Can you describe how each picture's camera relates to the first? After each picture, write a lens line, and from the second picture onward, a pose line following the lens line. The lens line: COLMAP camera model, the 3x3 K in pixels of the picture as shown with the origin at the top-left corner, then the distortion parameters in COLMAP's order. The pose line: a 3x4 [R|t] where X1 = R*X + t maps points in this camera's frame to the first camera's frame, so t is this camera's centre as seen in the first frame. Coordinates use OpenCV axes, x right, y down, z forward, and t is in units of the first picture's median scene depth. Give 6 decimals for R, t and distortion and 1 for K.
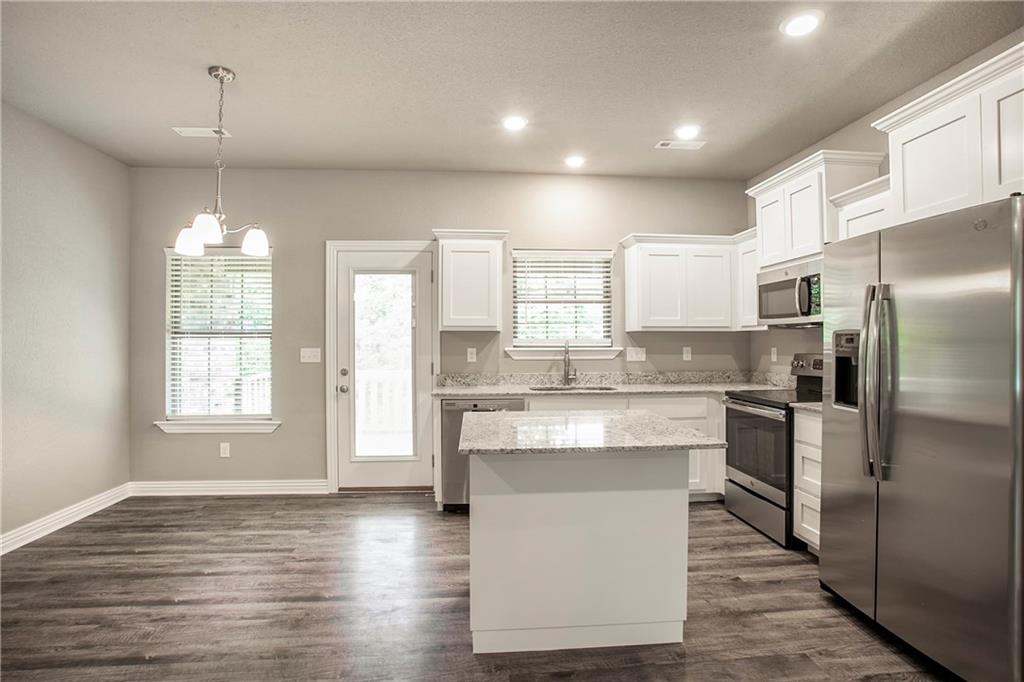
lens RADIAL K [[515.0, 0, 512.0], [0, 515.0, 341.0], [0, 0, 1]] dist [-0.035303, -0.000003]
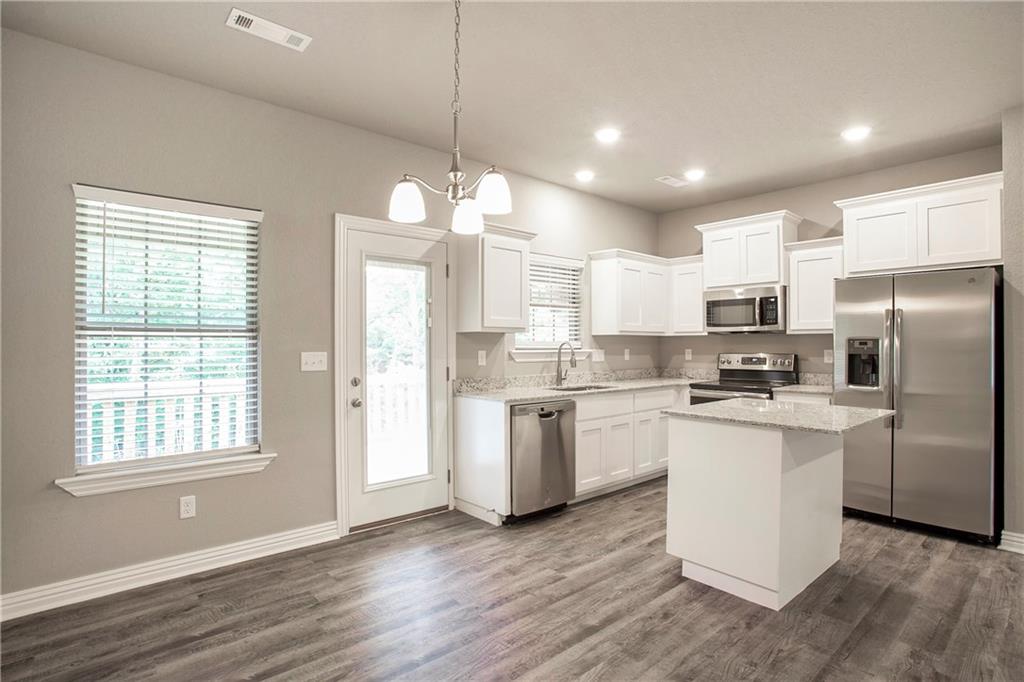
lens RADIAL K [[524.1, 0, 512.0], [0, 524.1, 341.0], [0, 0, 1]] dist [-0.023498, 0.001569]
pose [[0.801409, 0.005428, 0.598092, -0.622919], [-0.002824, 0.999982, -0.005291, 0.001213], [-0.598110, 0.002551, 0.801410, 0.205413]]
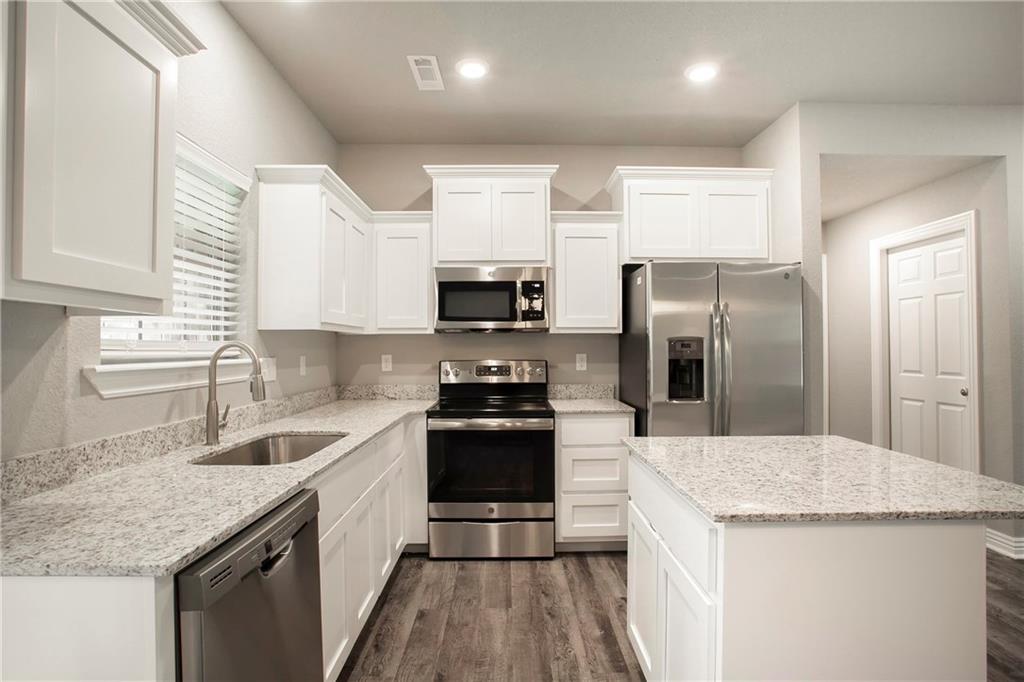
lens RADIAL K [[524.1, 0, 512.0], [0, 524.1, 341.0], [0, 0, 1]] dist [-0.023498, 0.001569]
pose [[0.068385, 0.014237, 0.997557, -0.338660], [0.000619, 0.999897, -0.014313, 0.002860], [-0.997659, 0.001596, 0.068369, 0.720158]]
